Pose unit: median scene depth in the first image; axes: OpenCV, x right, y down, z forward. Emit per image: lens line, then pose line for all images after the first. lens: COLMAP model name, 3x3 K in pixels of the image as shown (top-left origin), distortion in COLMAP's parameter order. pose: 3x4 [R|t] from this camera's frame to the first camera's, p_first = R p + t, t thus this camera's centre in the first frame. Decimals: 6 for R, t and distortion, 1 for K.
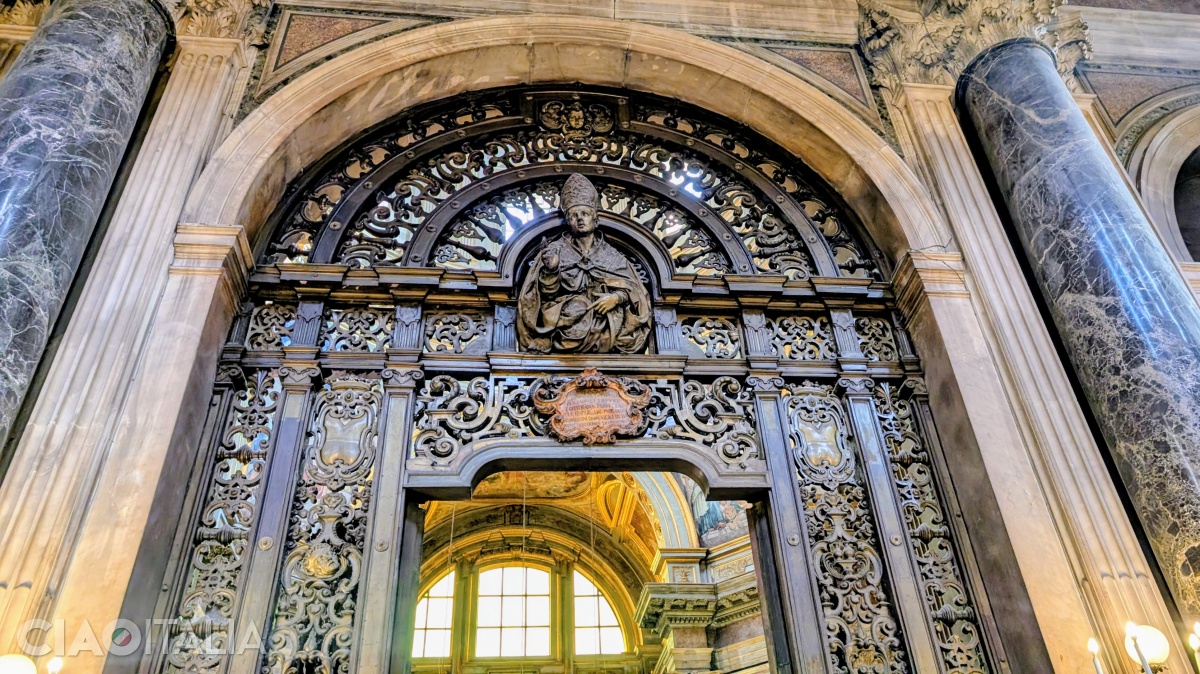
lens RADIAL K [[896.2, 0, 619.1], [0, 896.2, 332.4], [0, 0, 1]] dist [0.105007, -0.206454]
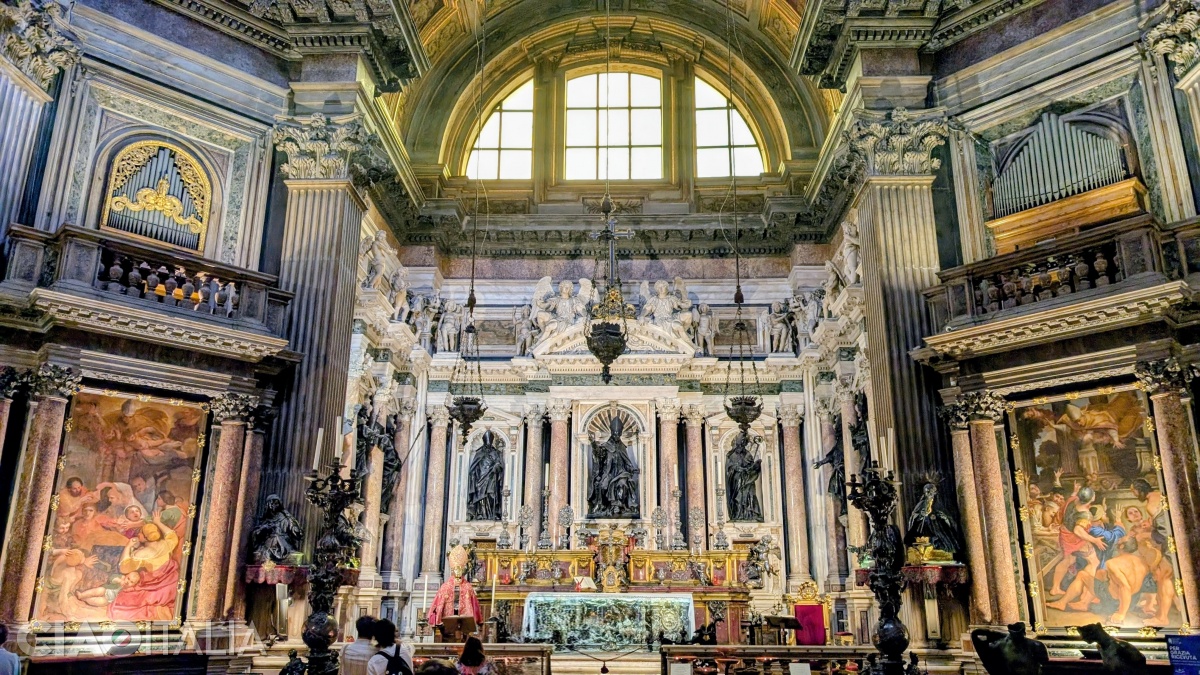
lens RADIAL K [[896.2, 0, 619.1], [0, 896.2, 332.9], [0, 0, 1]] dist [0.105007, -0.206454]
pose [[0.990881, 0.013279, -0.134082, -0.010809], [0.036999, 0.930061, 0.365537, 0.195854], [0.129558, -0.367165, 0.921089, 0.258626]]
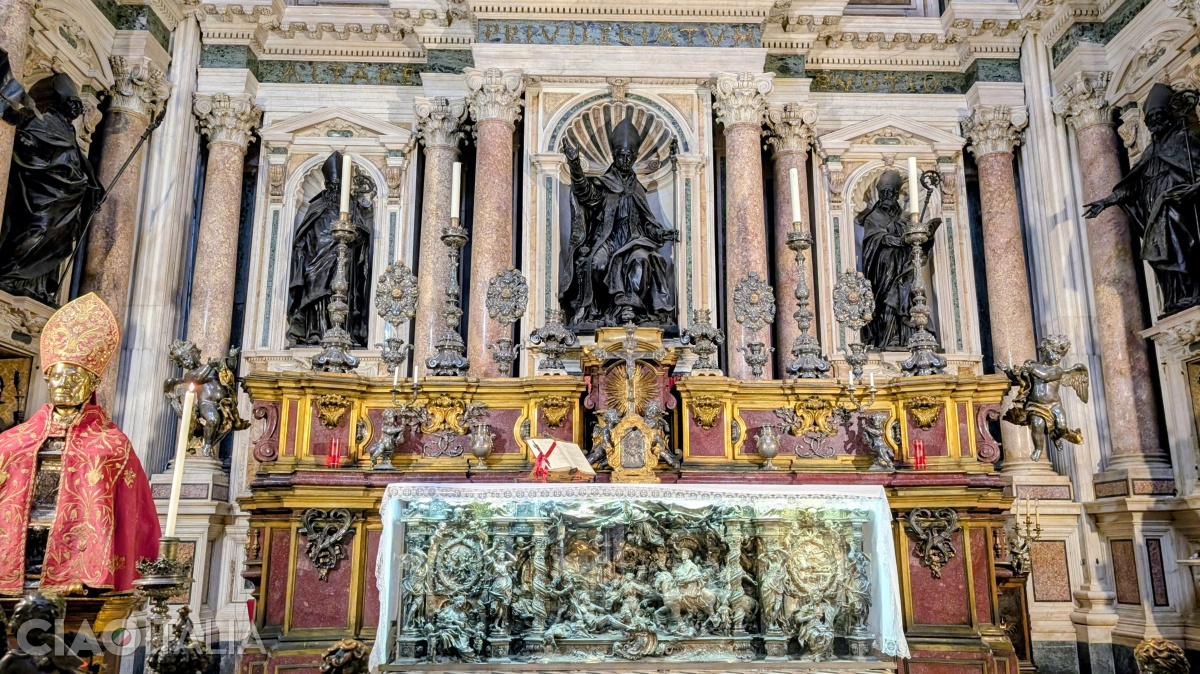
lens RADIAL K [[896.2, 0, 619.1], [0, 896.2, 332.4], [0, 0, 1]] dist [0.105007, -0.206454]
pose [[0.995847, 0.024212, -0.087767, -0.052288], [0.014924, 0.907543, 0.419694, 0.350805], [0.089814, -0.419261, 0.903412, 0.446679]]
